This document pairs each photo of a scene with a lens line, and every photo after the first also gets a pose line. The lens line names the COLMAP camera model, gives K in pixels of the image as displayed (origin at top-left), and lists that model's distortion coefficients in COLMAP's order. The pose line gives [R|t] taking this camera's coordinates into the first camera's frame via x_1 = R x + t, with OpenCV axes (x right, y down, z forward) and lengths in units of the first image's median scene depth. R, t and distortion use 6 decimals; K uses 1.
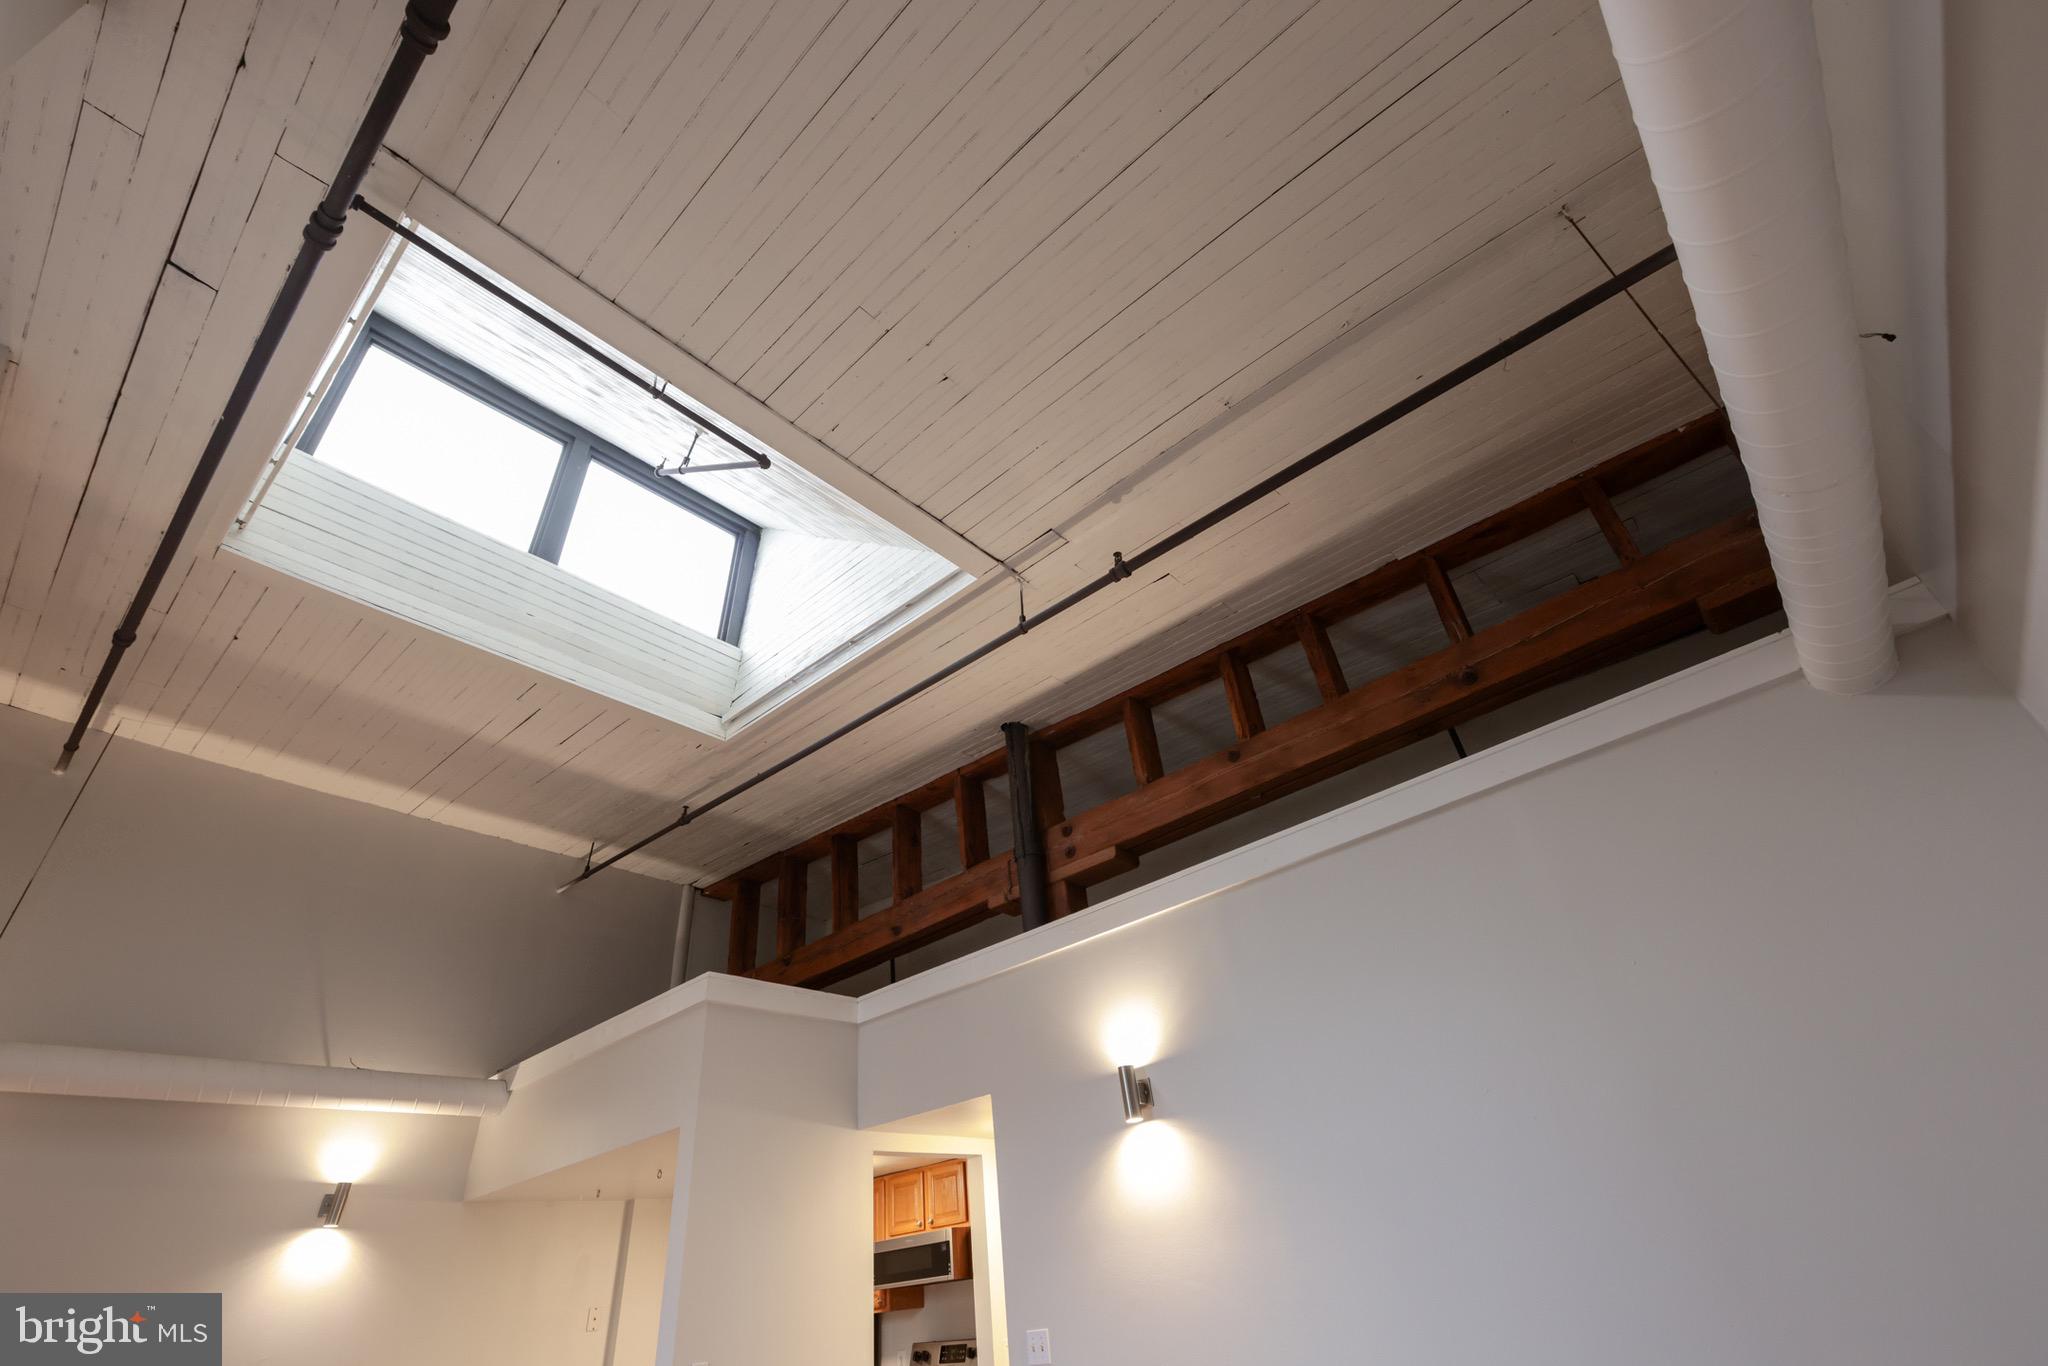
lens RADIAL K [[921.4, 0, 1031.5], [0, 921.4, 677.9], [0, 0, 1]] dist [-0.001039, 0.000221]
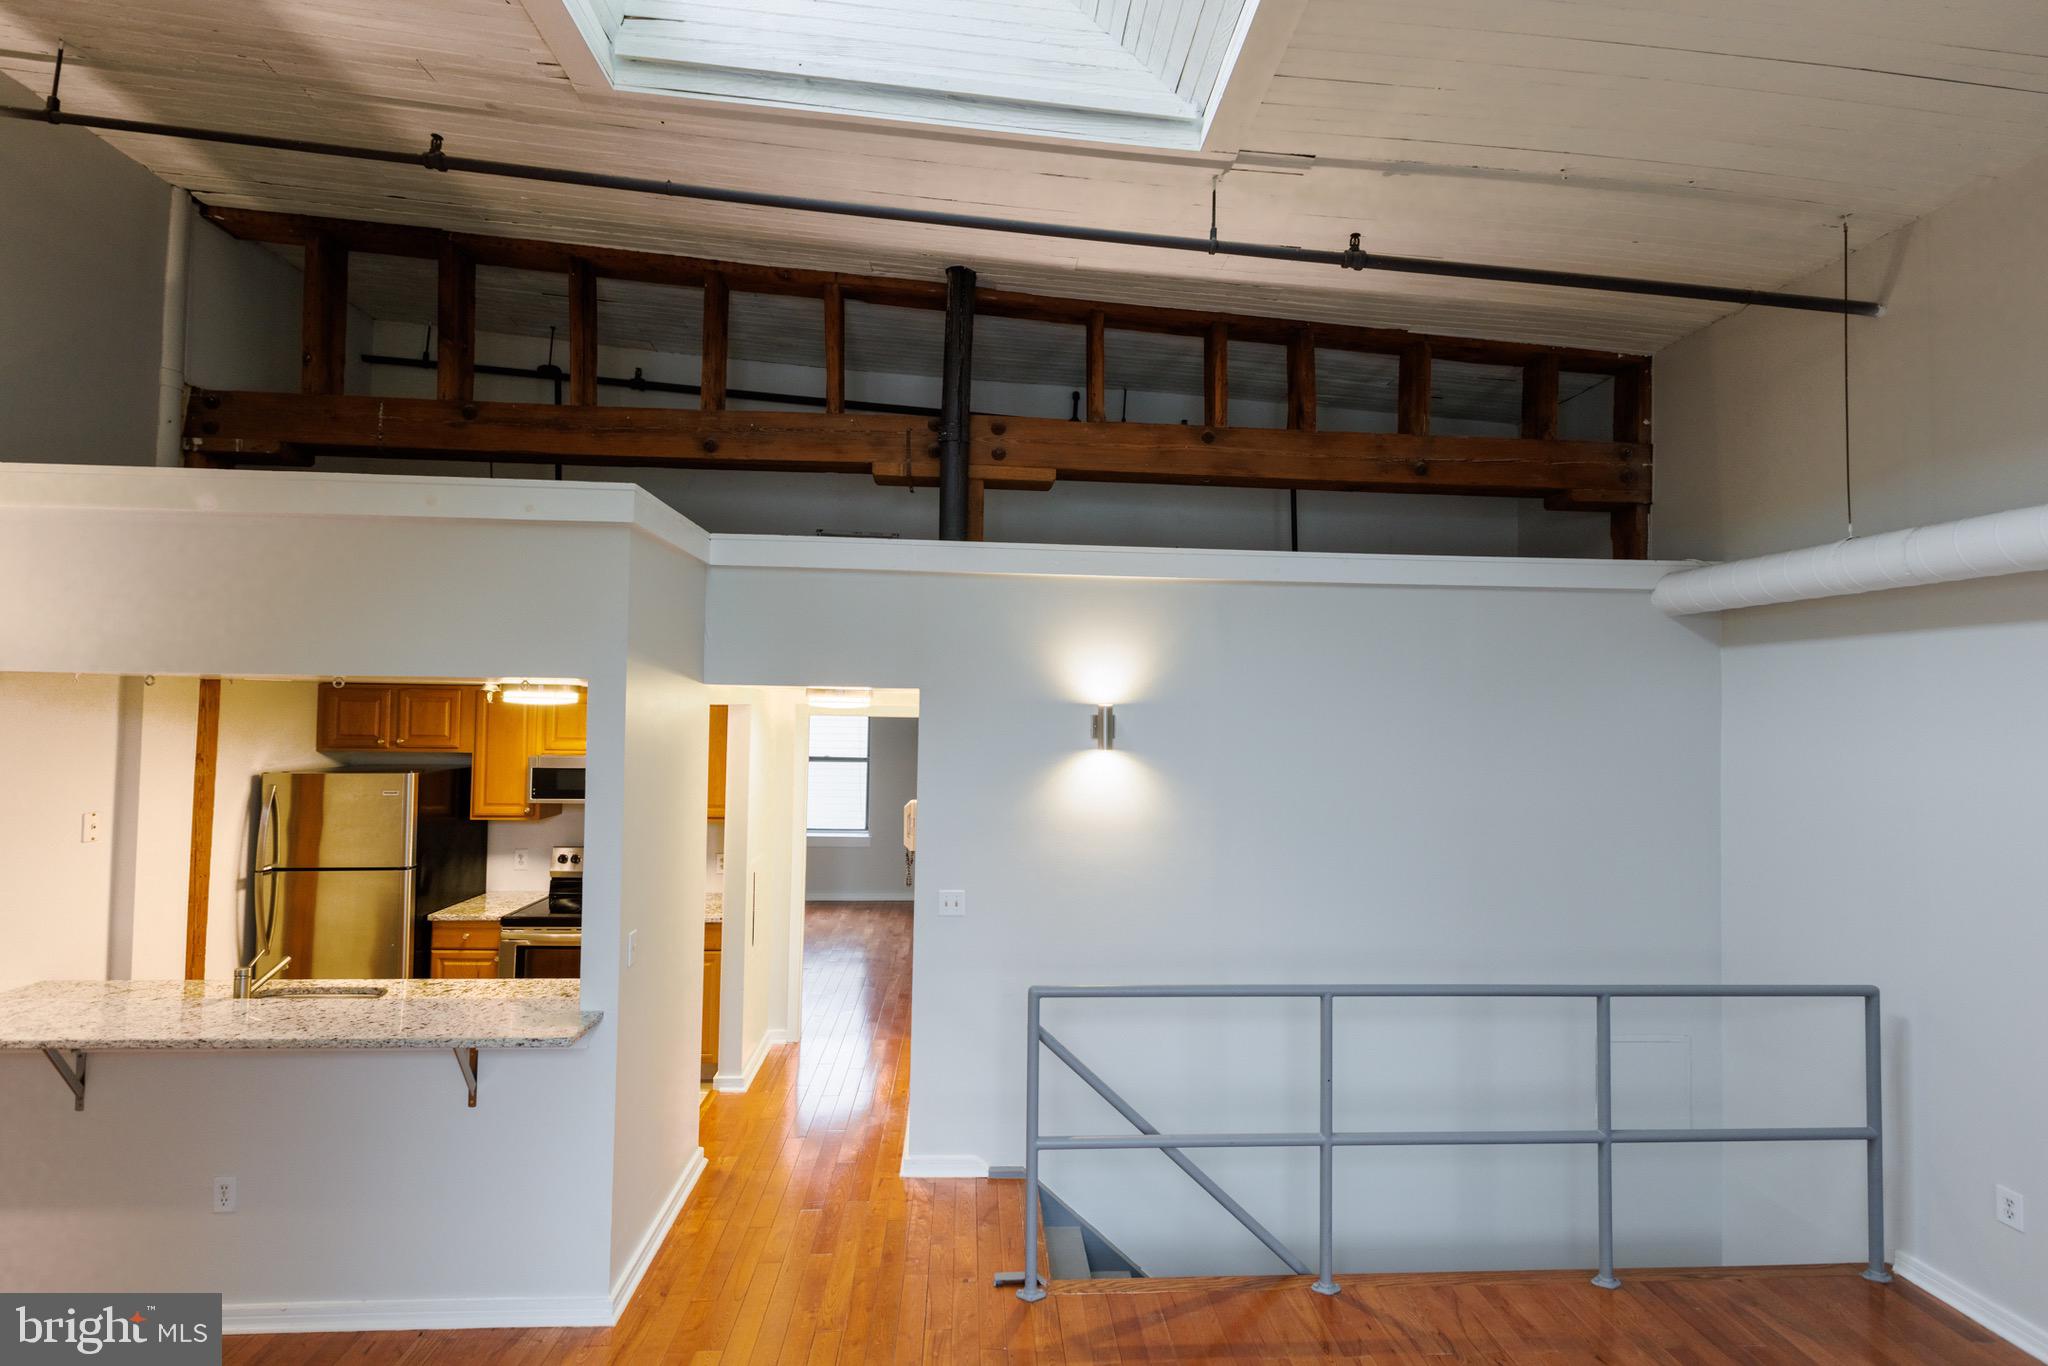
lens RADIAL K [[921.4, 0, 1031.5], [0, 921.4, 677.9], [0, 0, 1]] dist [-0.001039, 0.000221]
pose [[0.690349, 0.130213, 0.711662, -0.574364], [-0.473722, 0.824830, 0.308616, 0.076997], [-0.546814, -0.550183, 0.631105, 0.291518]]
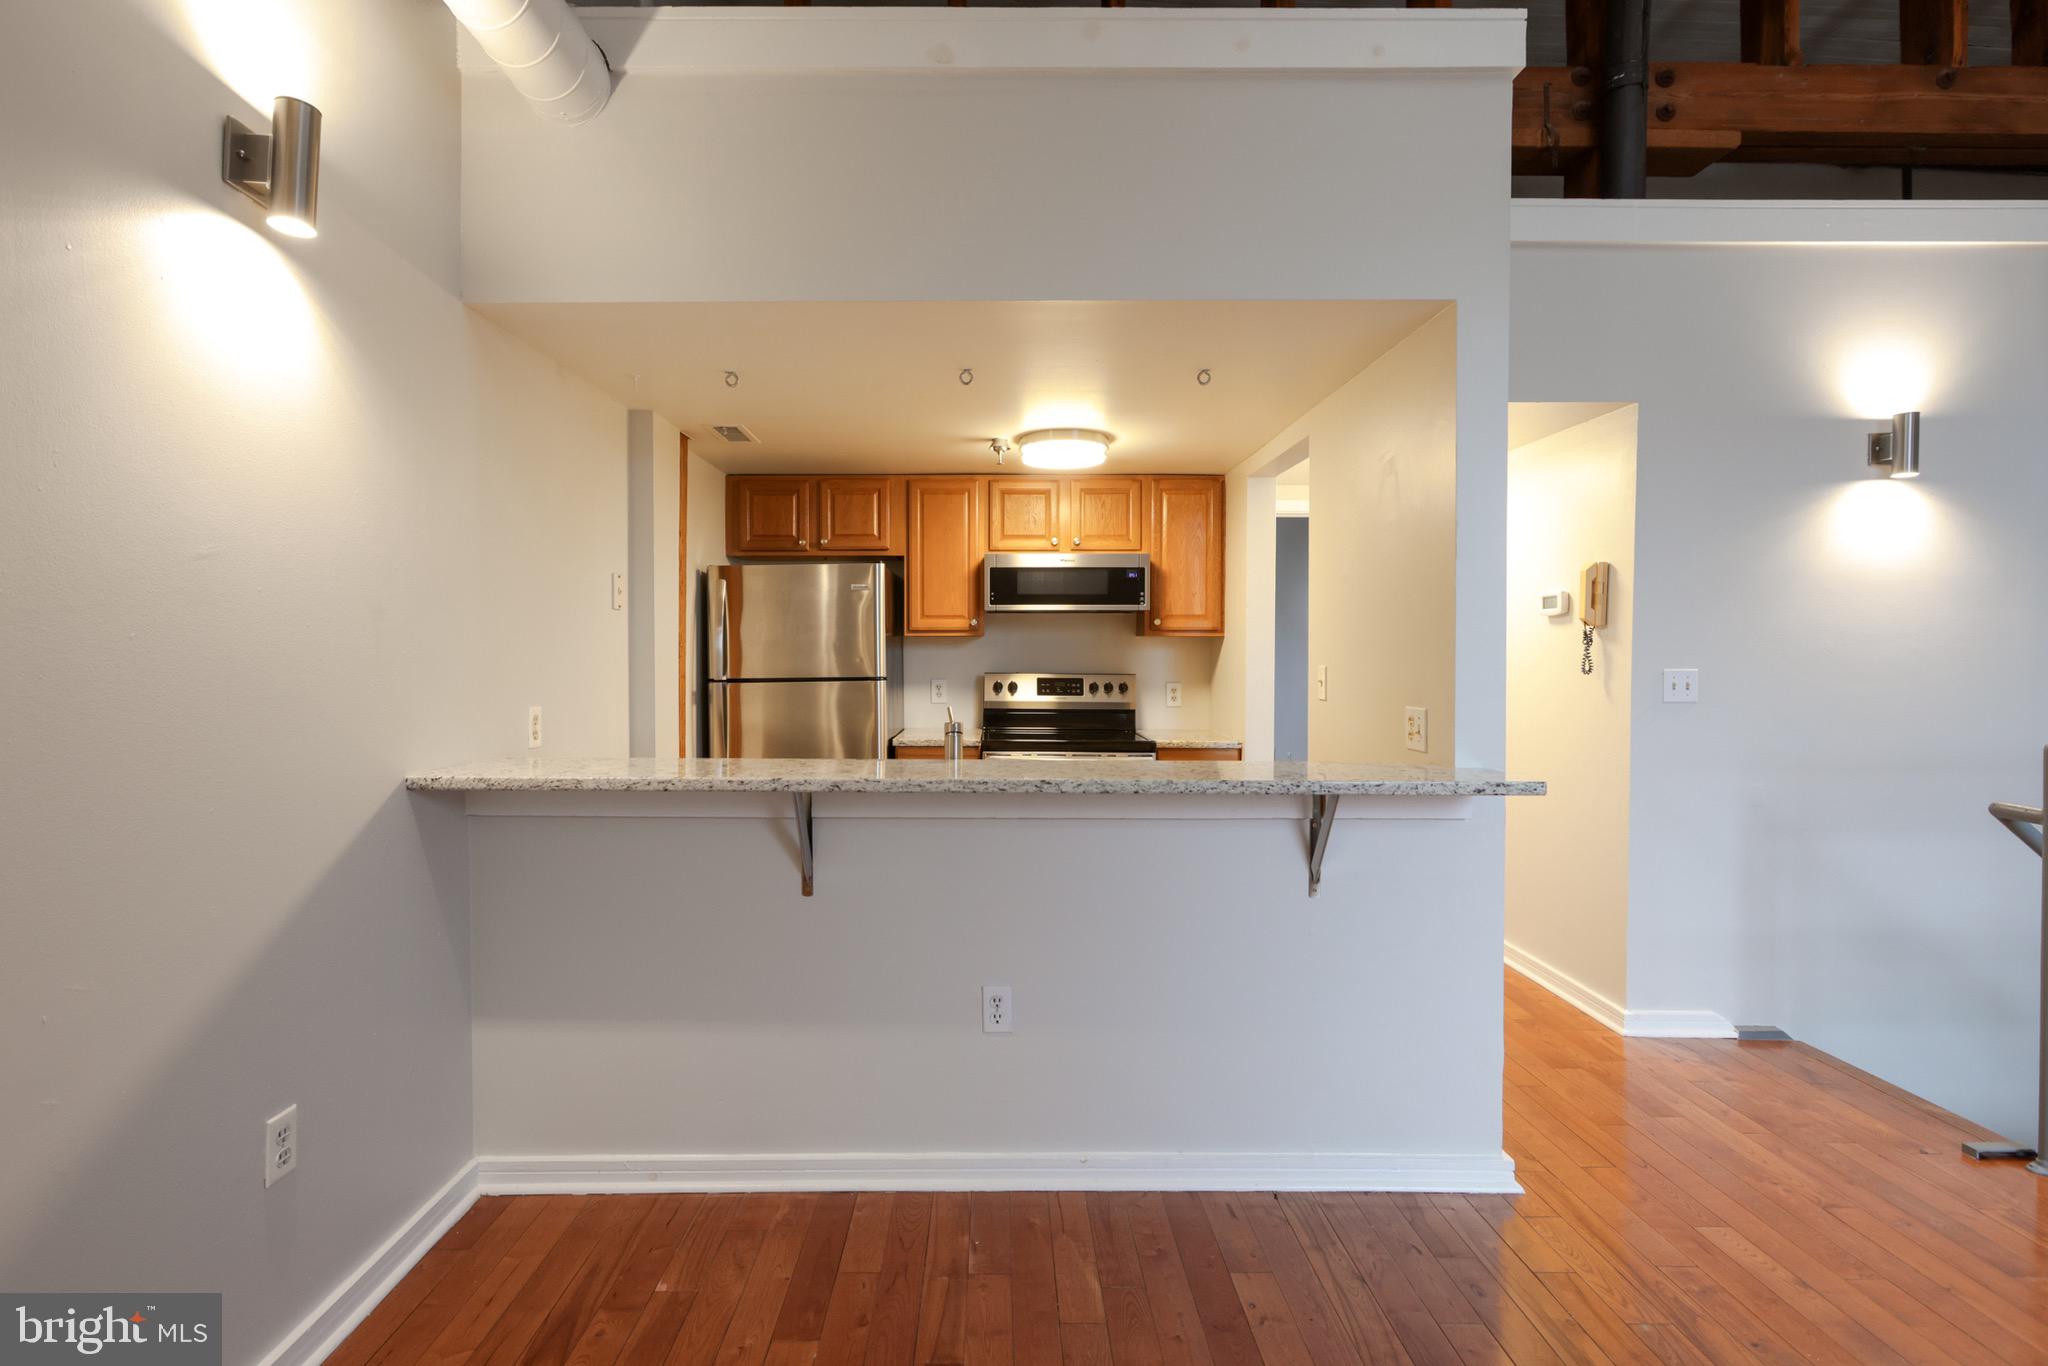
lens RADIAL K [[954.0, 0, 1006.1], [0, 954.0, 668.0], [0, 0, 1]] dist [0.003054, 0.001319]
pose [[0.734301, 0.083498, 0.673669, -0.792756], [-0.439207, 0.815129, 0.377706, 0.489038], [-0.517589, -0.573230, 0.635223, 0.579194]]
